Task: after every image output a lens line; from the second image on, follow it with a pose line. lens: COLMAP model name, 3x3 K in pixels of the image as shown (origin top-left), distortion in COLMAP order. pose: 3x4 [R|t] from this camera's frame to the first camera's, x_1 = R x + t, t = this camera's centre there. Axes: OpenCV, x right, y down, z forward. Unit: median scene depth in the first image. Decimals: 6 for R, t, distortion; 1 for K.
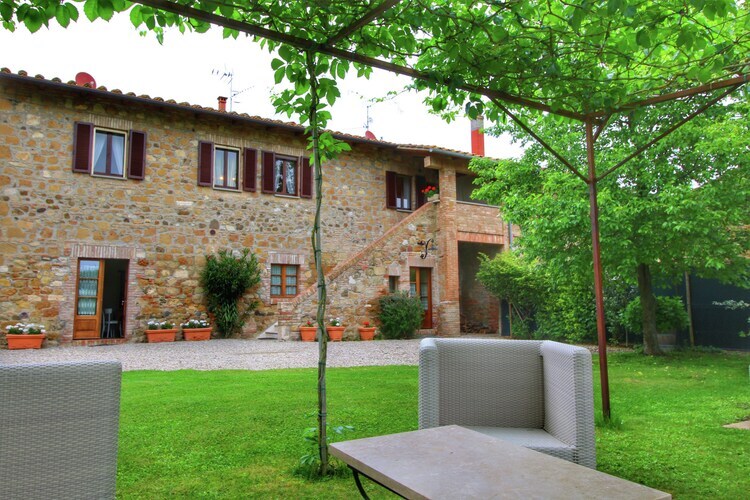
lens RADIAL K [[520.9, 0, 375.0], [0, 520.9, 250.0], [0, 0, 1]] dist [-0.003713, 0.001853]
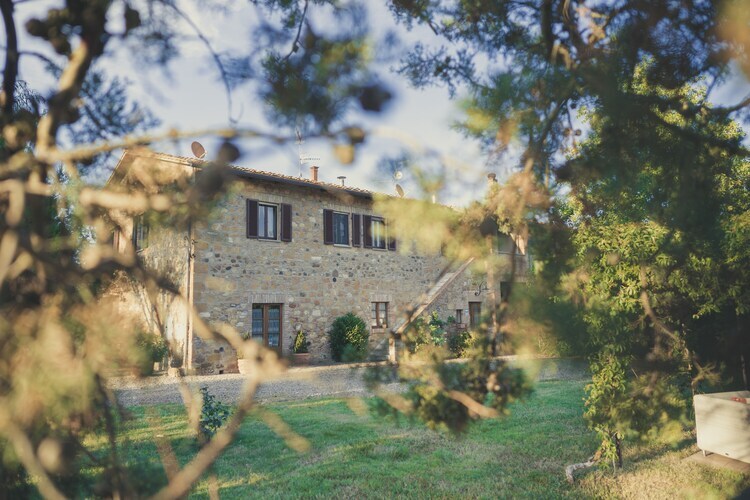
lens RADIAL K [[520.9, 0, 375.0], [0, 520.9, 250.0], [0, 0, 1]] dist [-0.003713, 0.001853]
pose [[0.986630, 0.003763, 0.162935, -0.443042], [-0.001644, 0.999912, -0.013141, -0.095199], [-0.162970, 0.012697, 0.986549, -0.316190]]
